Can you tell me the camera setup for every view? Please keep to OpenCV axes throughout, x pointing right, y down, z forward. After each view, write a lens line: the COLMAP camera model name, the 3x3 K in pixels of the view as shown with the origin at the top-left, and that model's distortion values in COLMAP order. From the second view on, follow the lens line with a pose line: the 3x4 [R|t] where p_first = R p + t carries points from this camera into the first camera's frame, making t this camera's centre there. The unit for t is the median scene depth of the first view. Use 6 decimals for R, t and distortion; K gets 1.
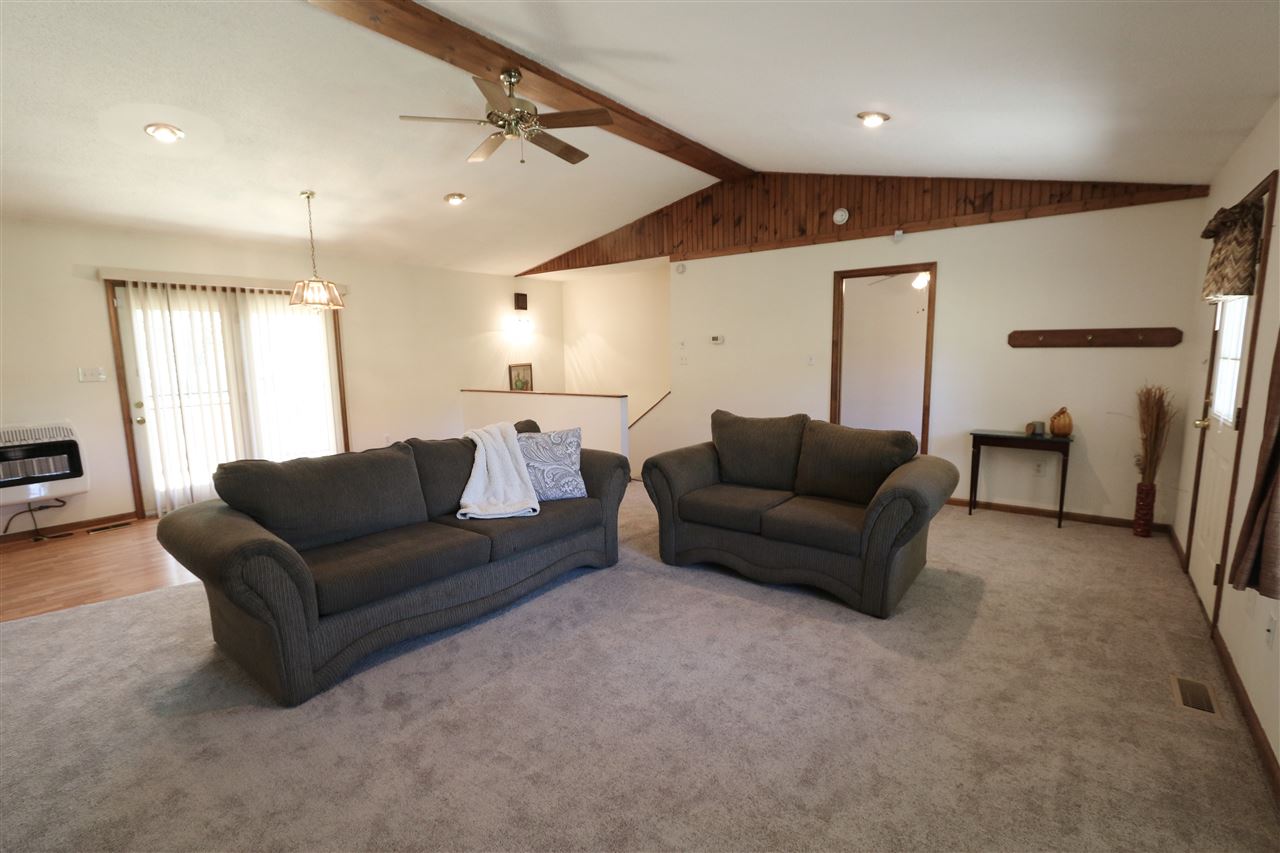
lens RADIAL K [[585.0, 0, 640.9], [0, 585.0, 432.9], [0, 0, 1]] dist [-0.021135, 0.004857]
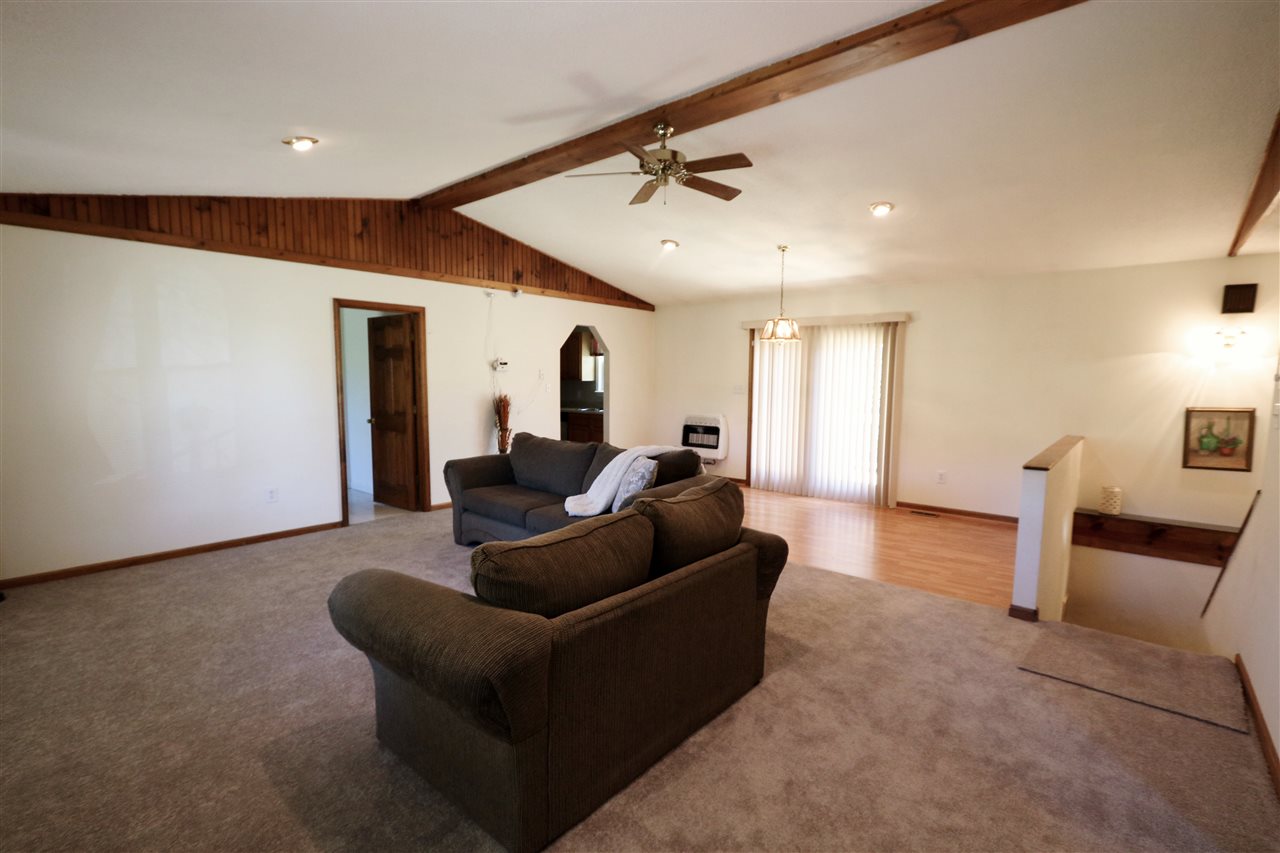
lens RADIAL K [[586.3, 0, 638.2], [0, 586.3, 436.1], [0, 0, 1]] dist [-0.022211, 0.005814]
pose [[-0.061220, 0.119147, -0.990987, 0.607614], [-0.146182, 0.981074, 0.126986, -0.120205], [0.987362, 0.152638, -0.042644, 0.701863]]
